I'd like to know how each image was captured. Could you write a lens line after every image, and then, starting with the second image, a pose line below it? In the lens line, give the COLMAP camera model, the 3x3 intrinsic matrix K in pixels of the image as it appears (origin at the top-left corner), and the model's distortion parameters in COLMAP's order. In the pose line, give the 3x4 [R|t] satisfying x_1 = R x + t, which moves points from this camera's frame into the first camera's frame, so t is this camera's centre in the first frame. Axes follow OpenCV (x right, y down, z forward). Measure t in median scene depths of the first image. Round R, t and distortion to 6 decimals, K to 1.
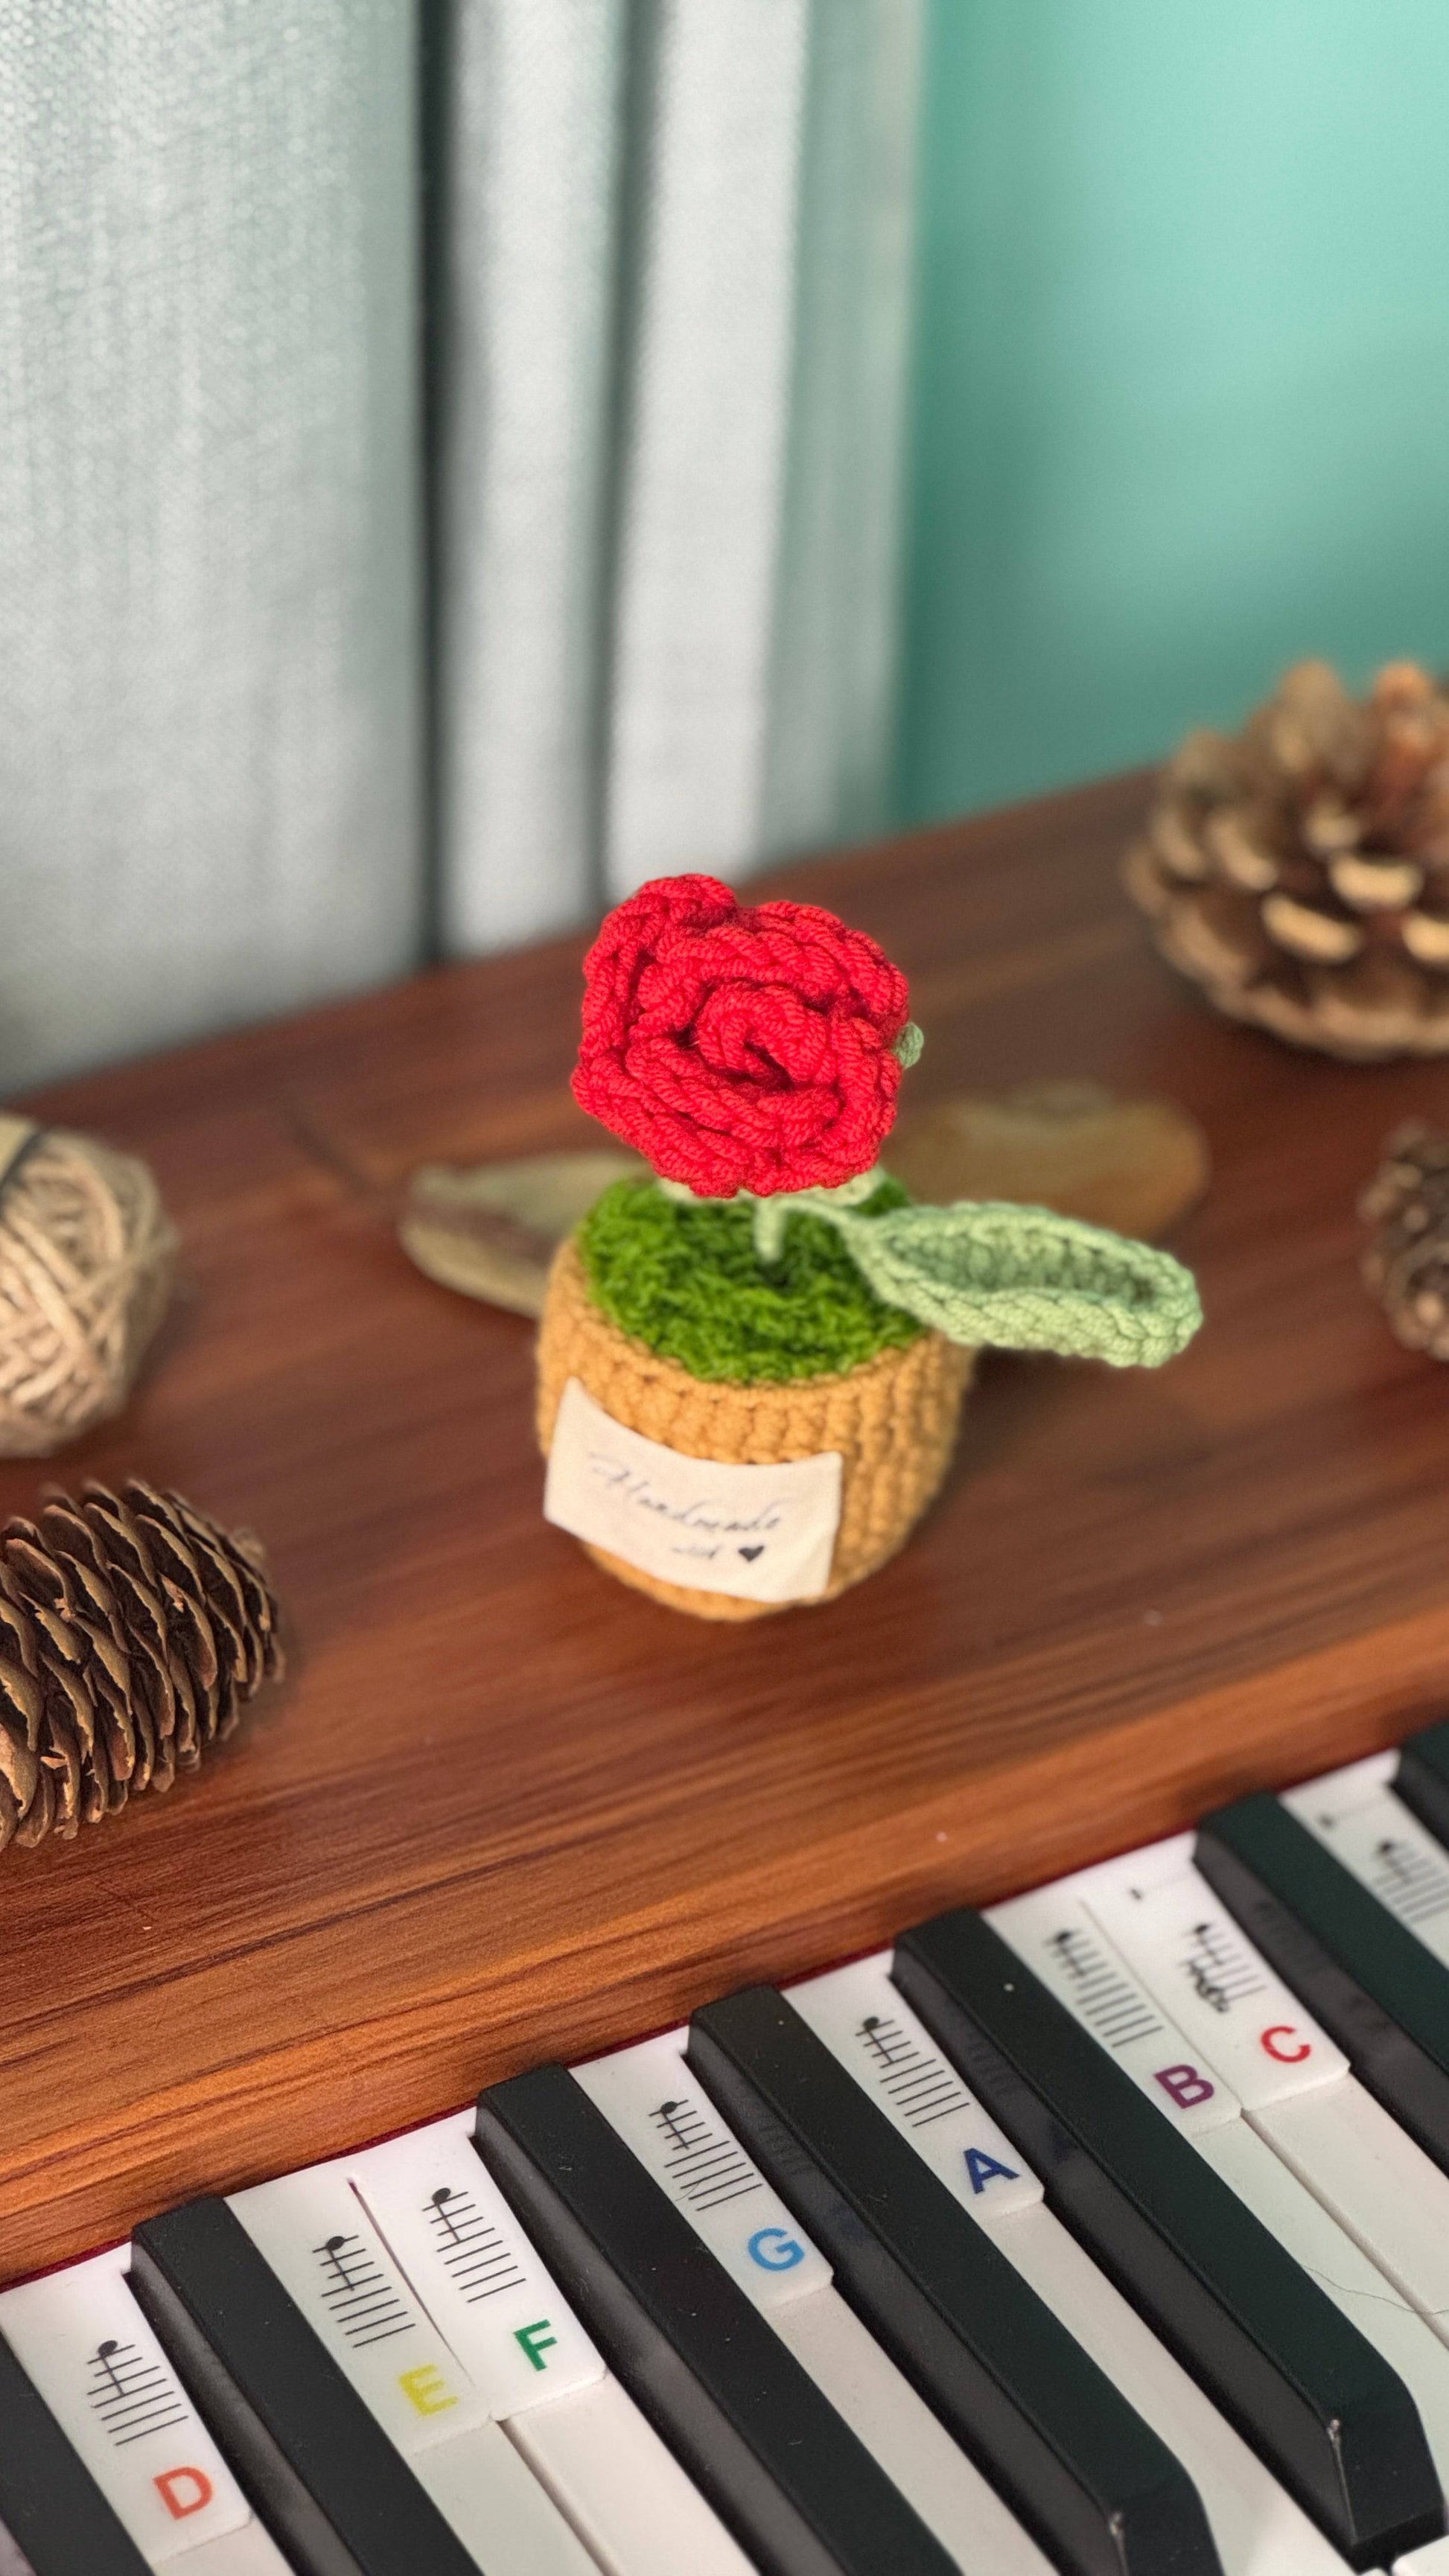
lens RADIAL K [[5802.0, 0, 724.5], [0, 5802.0, 1288.0], [0, 0, 1]] dist [0.125127, -0.122078]
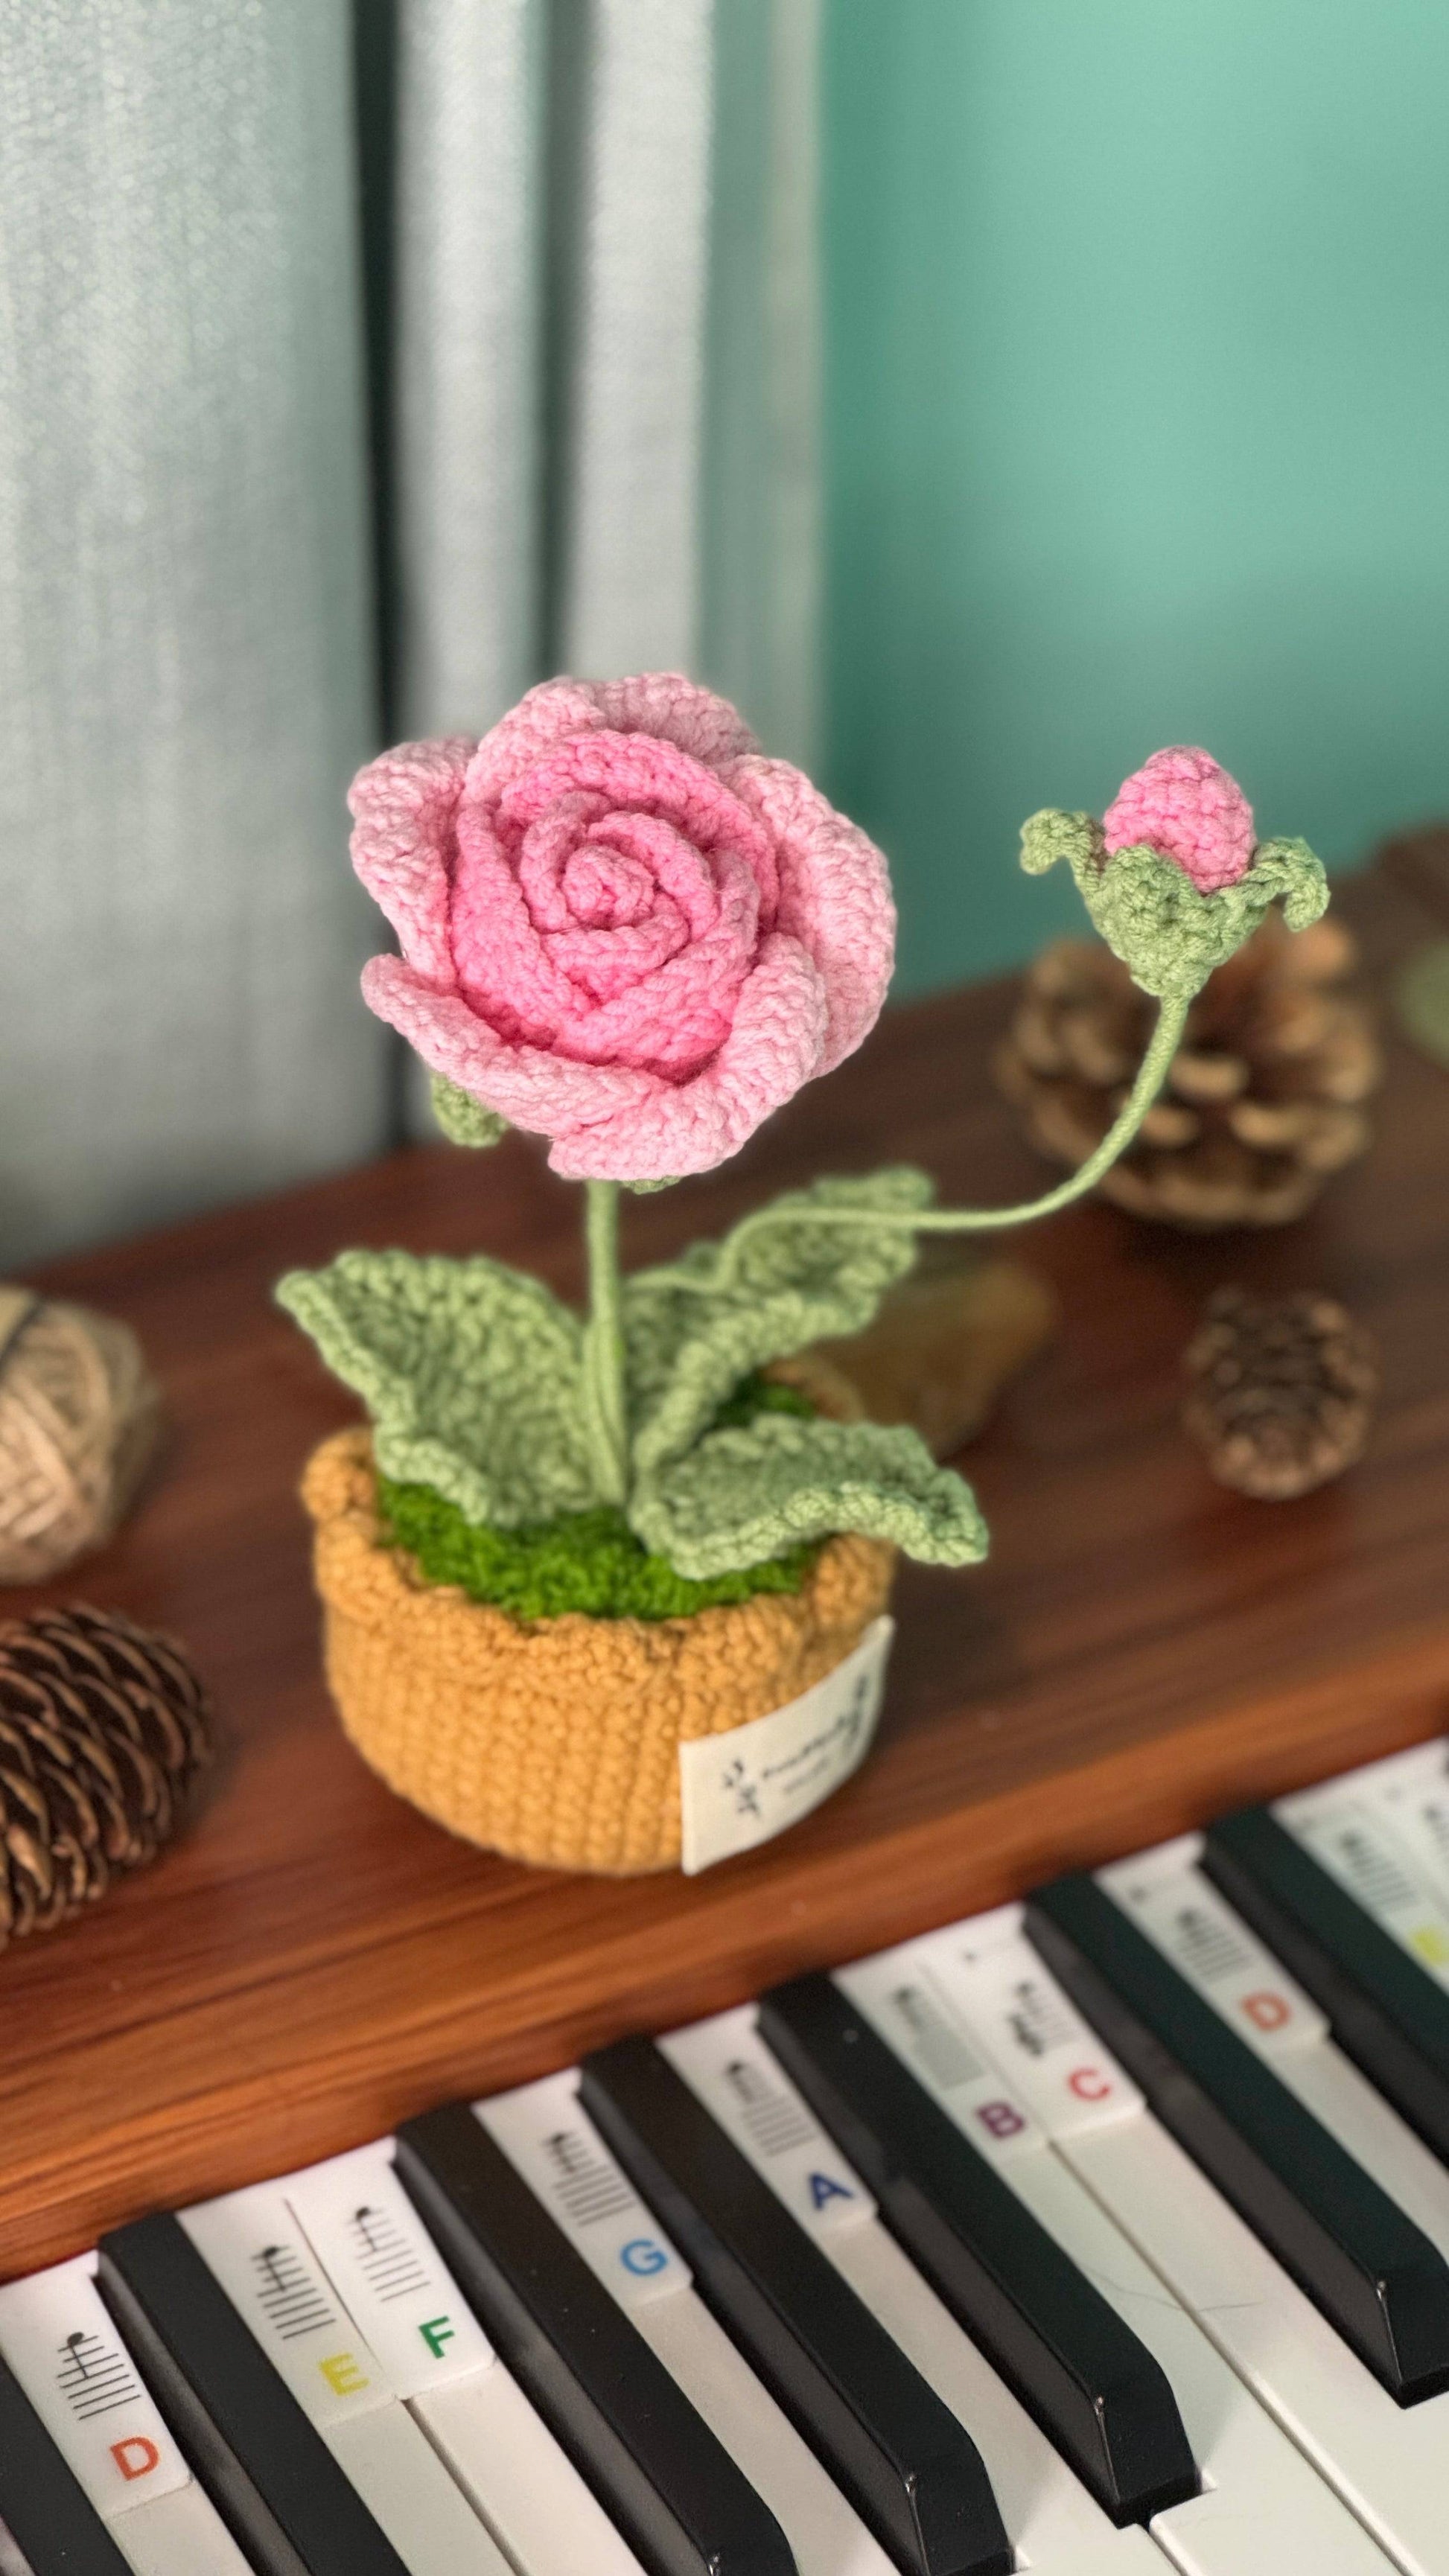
lens RADIAL K [[5802.0, 0, 724.5], [0, 5802.0, 1288.0], [0, 0, 1]] dist [0.125127, -0.122078]
pose [[0.999569, -0.003663, -0.029123, 0.058394], [0.003210, 0.999873, -0.015588, -0.012380], [0.029176, 0.015487, 0.999454, -0.175746]]
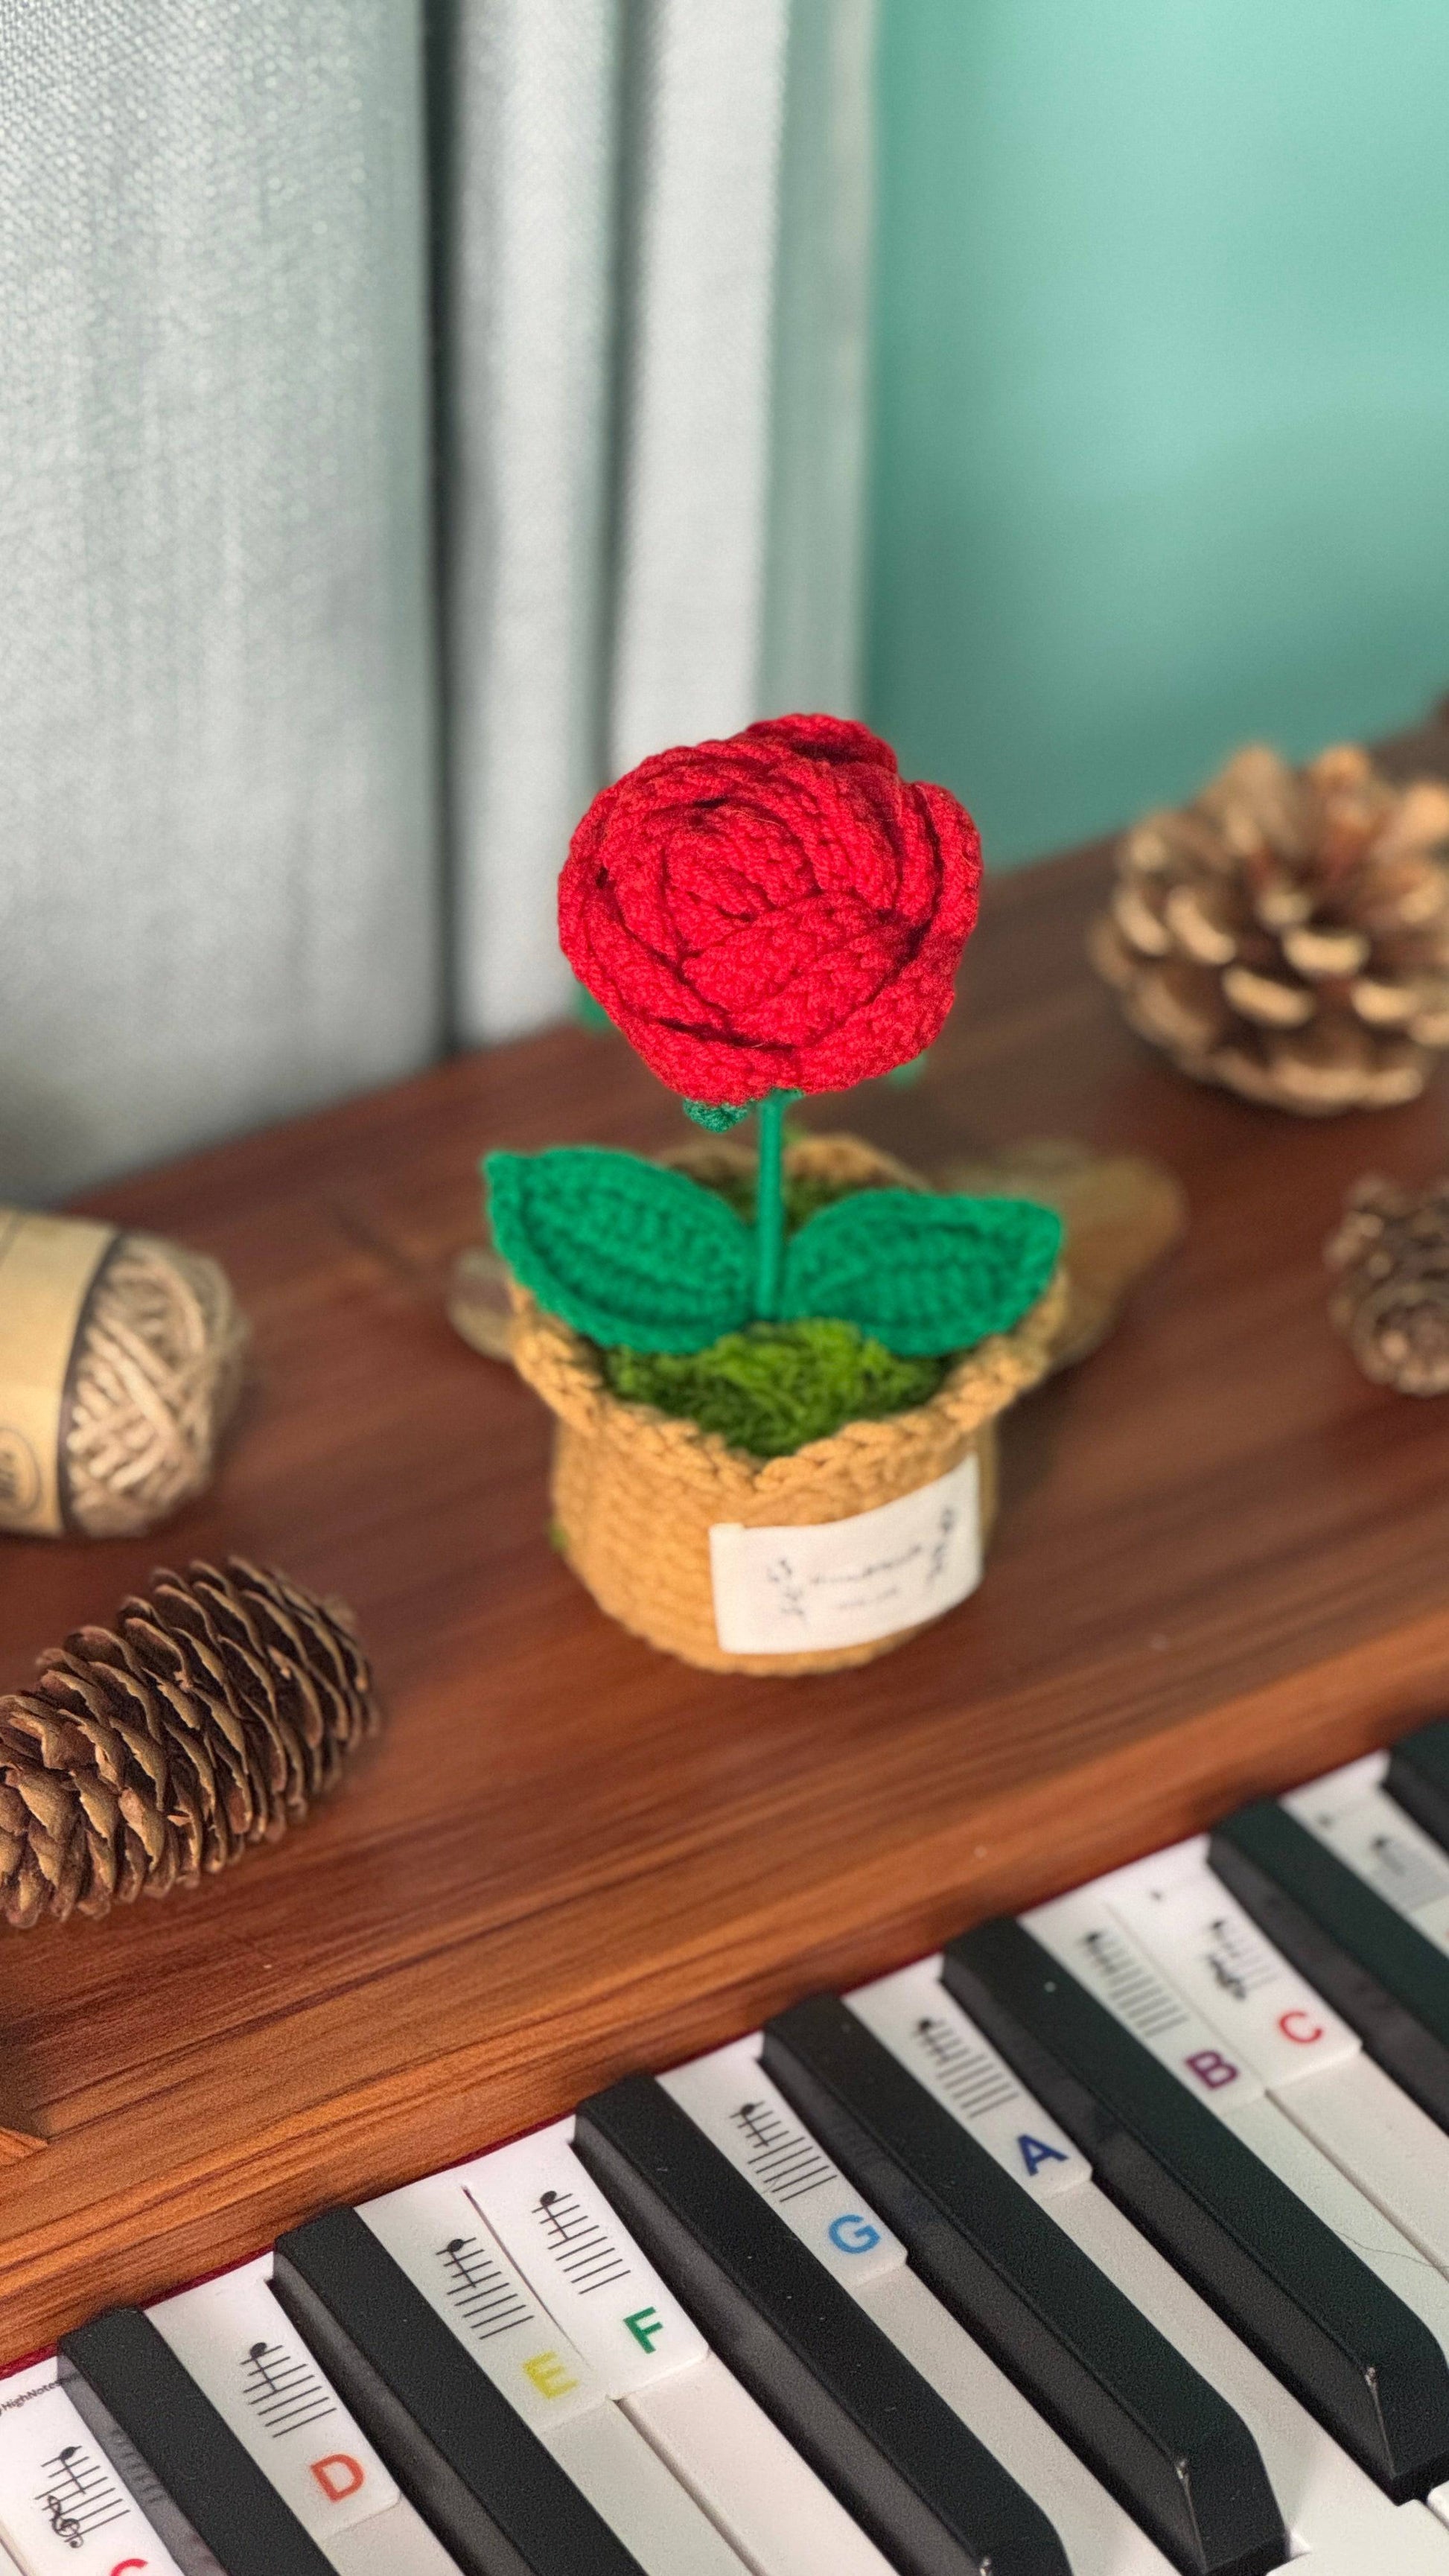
lens RADIAL K [[5802.0, 0, 724.5], [0, 5802.0, 1288.0], [0, 0, 1]] dist [0.125127, -0.122078]
pose [[0.998899, -0.038717, 0.026497, -0.036935], [0.038489, 0.999218, 0.009083, -0.024627], [-0.026828, -0.008053, 0.999608, -0.099943]]
